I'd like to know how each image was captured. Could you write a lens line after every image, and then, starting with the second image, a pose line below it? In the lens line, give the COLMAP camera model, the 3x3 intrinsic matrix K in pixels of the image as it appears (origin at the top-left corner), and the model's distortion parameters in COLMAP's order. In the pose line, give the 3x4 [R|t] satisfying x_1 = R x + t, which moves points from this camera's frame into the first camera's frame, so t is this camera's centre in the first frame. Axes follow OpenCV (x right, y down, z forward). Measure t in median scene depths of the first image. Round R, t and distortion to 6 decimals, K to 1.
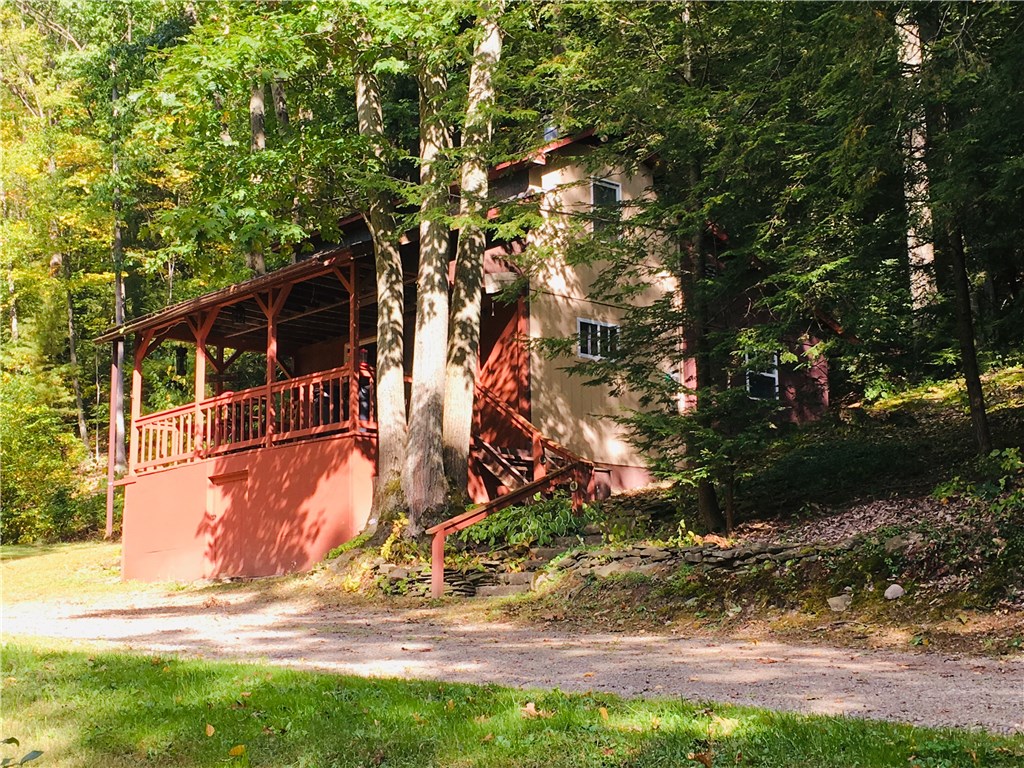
lens RADIAL K [[1583.0, 0, 512.0], [0, 1583.0, 384.0], [0, 0, 1]] dist [0.105236, -0.044997]
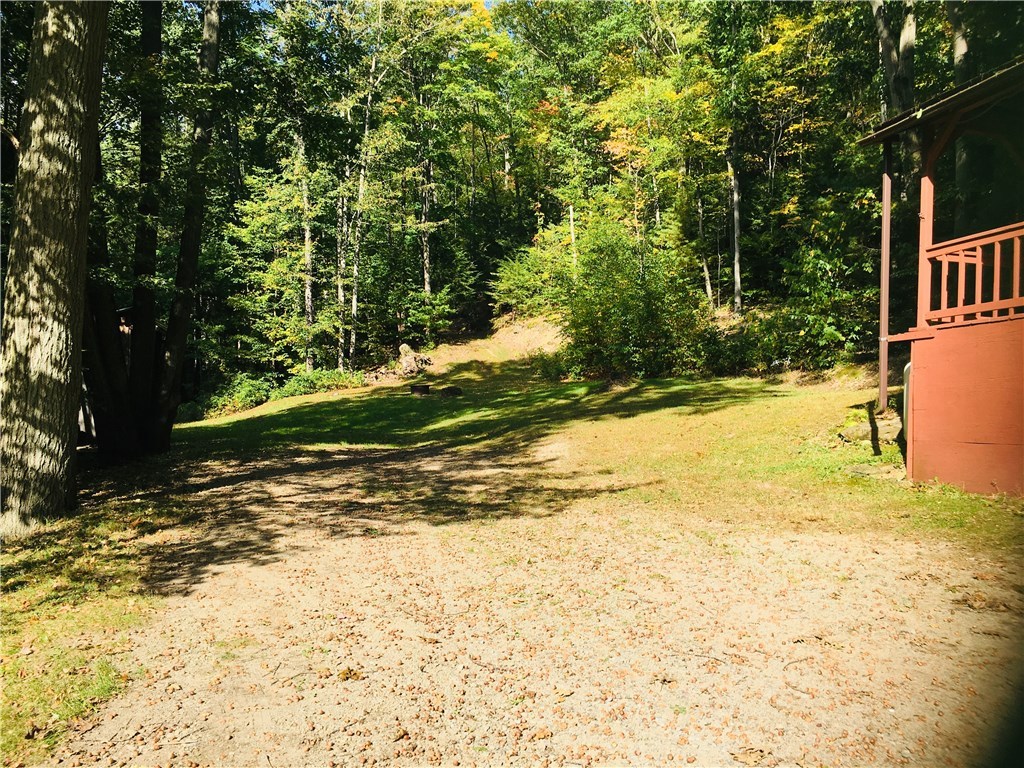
lens RADIAL K [[861.4, 0, 512.0], [0, 861.4, 384.0], [0, 0, 1]] dist [0.081284, -0.133179]
pose [[0.904349, 0.019769, -0.426337, -0.276705], [0.037458, 0.991396, 0.125426, 0.031014], [0.425148, -0.129399, 0.895827, 0.664714]]
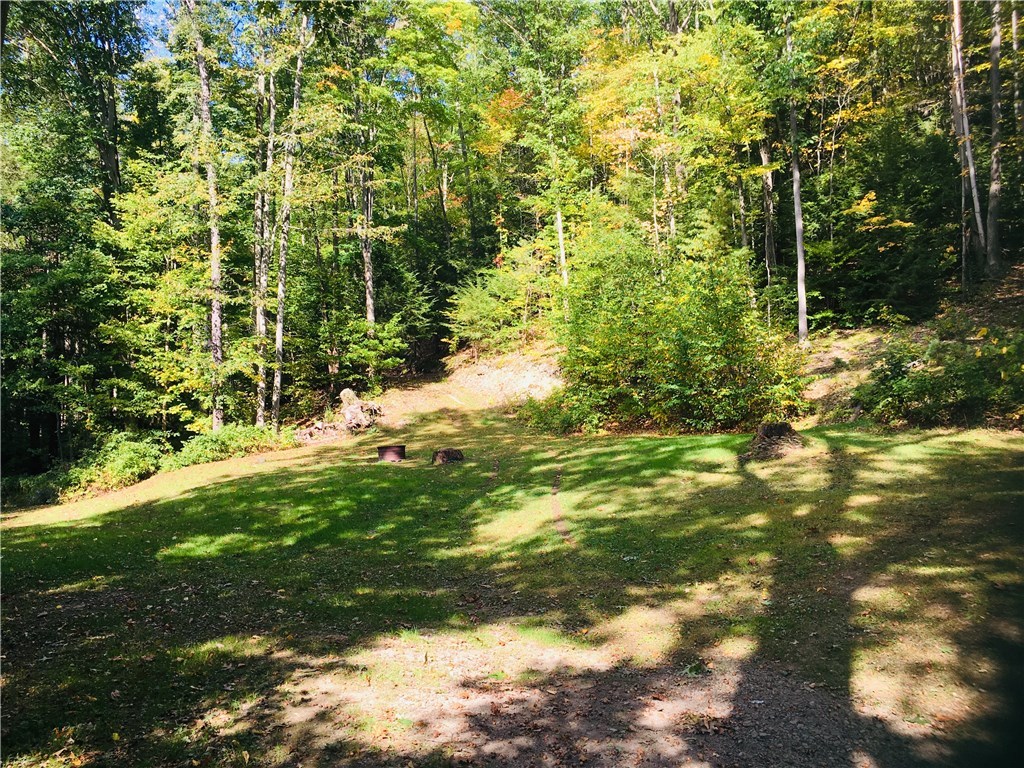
lens RADIAL K [[861.4, 0, 512.0], [0, 861.4, 384.0], [0, 0, 1]] dist [0.081284, -0.133179]
pose [[0.949015, -0.013791, -0.314931, -0.666144], [0.039040, 0.996493, 0.074006, 0.079426], [0.312806, -0.082527, 0.946225, 1.091025]]
